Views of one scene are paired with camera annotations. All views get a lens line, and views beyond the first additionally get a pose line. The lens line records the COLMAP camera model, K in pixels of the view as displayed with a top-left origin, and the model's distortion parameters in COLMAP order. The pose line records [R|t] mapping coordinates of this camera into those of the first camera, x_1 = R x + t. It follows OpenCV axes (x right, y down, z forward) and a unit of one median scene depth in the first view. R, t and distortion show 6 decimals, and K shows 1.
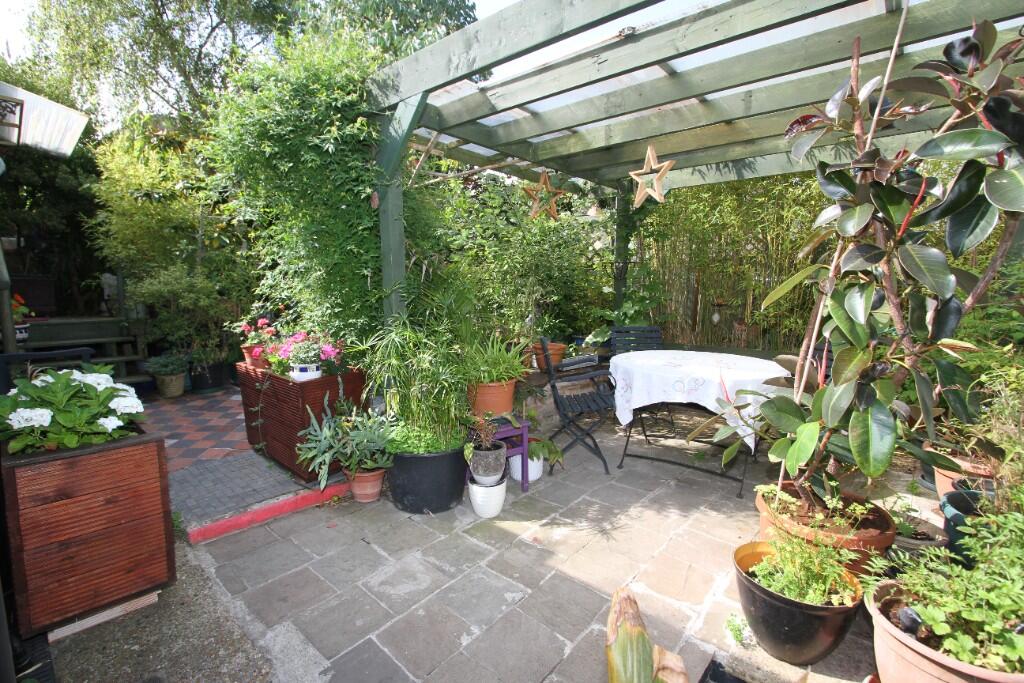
lens RADIAL K [[469.9, 0, 491.2], [0, 469.9, 348.8], [0, 0, 1]] dist [-0.001374, 0.000754]
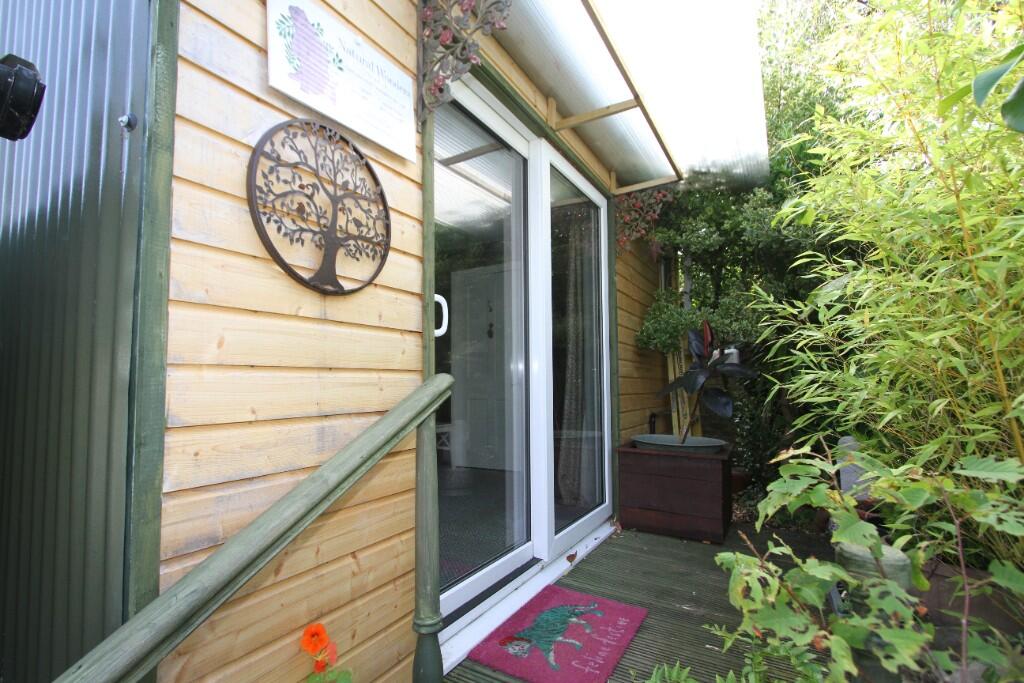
lens RADIAL K [[469.9, 0, 491.2], [0, 469.9, 348.8], [0, 0, 1]] dist [-0.001374, 0.000754]
pose [[0.201260, -0.069106, -0.977097, -0.646750], [-0.112086, 0.989332, -0.093058, -0.210957], [0.973104, 0.128248, 0.191367, 0.815808]]
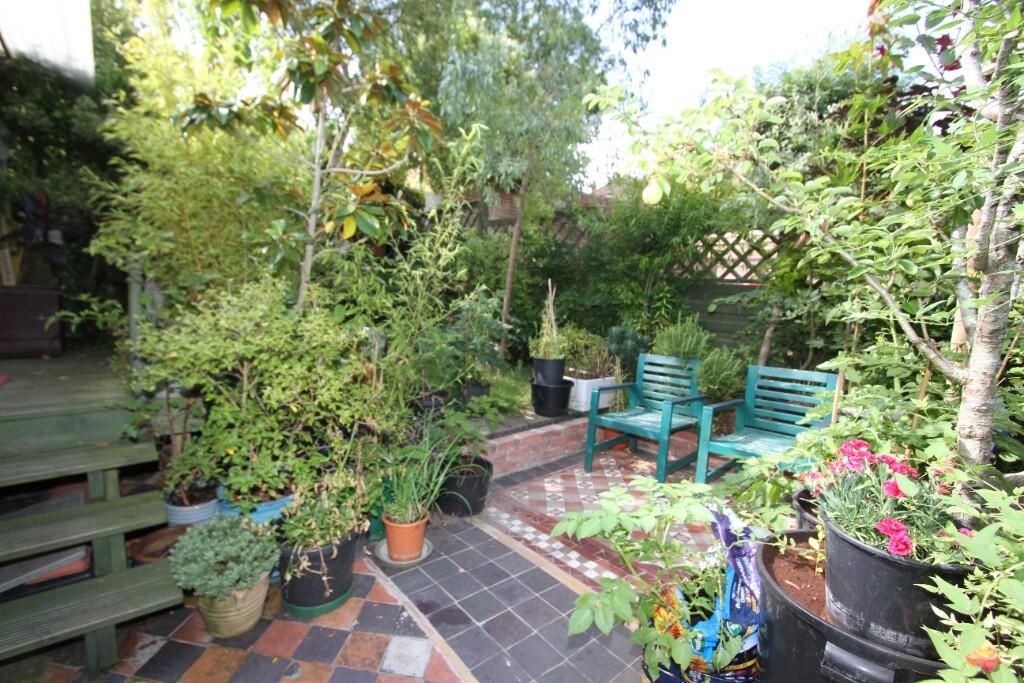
lens RADIAL K [[466.9, 0, 480.3], [0, 466.9, 345.4], [0, 0, 1]] dist [-0.002029, 0.000432]
pose [[0.988974, 0.039363, -0.142761, -0.401425], [-0.041846, 0.999020, -0.014430, -0.116518], [0.142053, 0.020245, 0.989652, 0.596820]]
